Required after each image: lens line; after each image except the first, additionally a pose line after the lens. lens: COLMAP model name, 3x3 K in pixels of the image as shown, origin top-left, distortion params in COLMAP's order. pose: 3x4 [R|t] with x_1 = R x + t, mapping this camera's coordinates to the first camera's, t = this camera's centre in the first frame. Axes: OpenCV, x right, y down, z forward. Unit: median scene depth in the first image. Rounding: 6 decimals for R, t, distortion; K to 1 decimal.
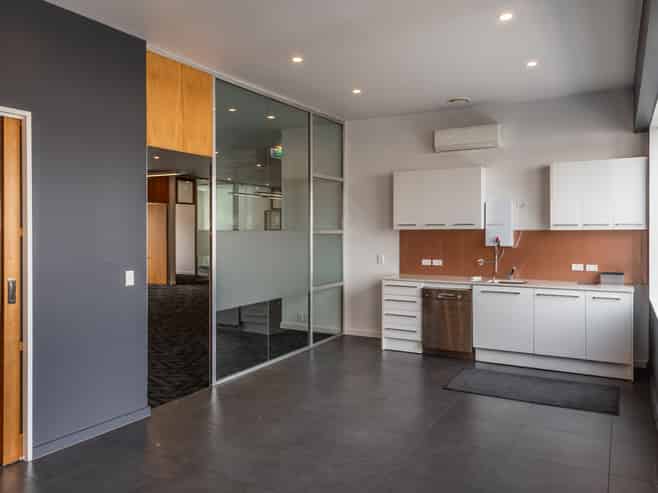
lens RADIAL K [[518.7, 0, 328.1], [0, 518.7, 233.7], [0, 0, 1]] dist [0.046739, 0.000978]
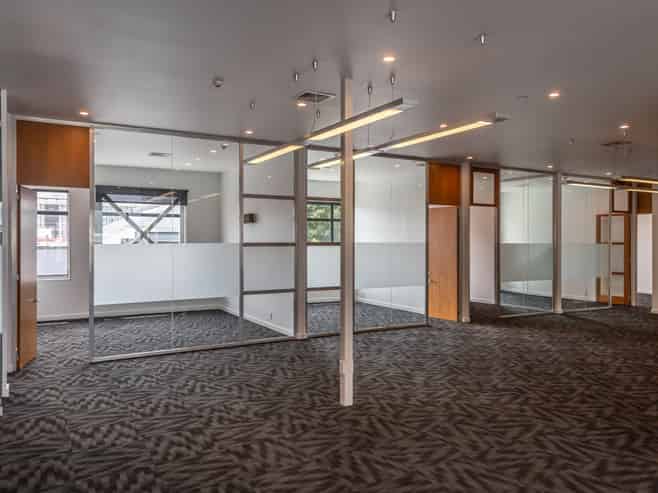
lens RADIAL K [[518.7, 0, 328.1], [0, 518.7, 233.7], [0, 0, 1]] dist [0.046739, 0.000978]
pose [[0.853749, -0.004665, -0.520664, -0.087541], [-0.005200, 0.999834, -0.017484, -0.006555], [0.520659, 0.017634, 0.853583, 0.291964]]
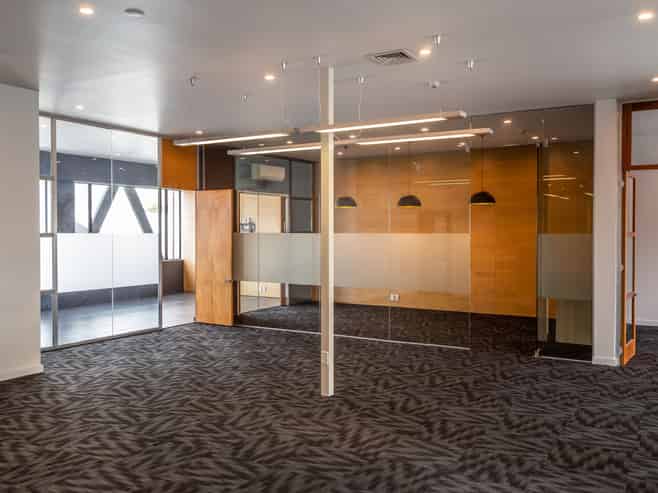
lens RADIAL K [[518.6, 0, 329.0], [0, 518.6, 246.5], [0, 0, 1]] dist [0.000254, -0.000416]
pose [[-0.999998, -0.001622, -0.000707, -0.244571], [-0.001637, 0.999770, 0.021381, -0.005024], [0.000672, 0.021383, -0.999771, 0.885102]]
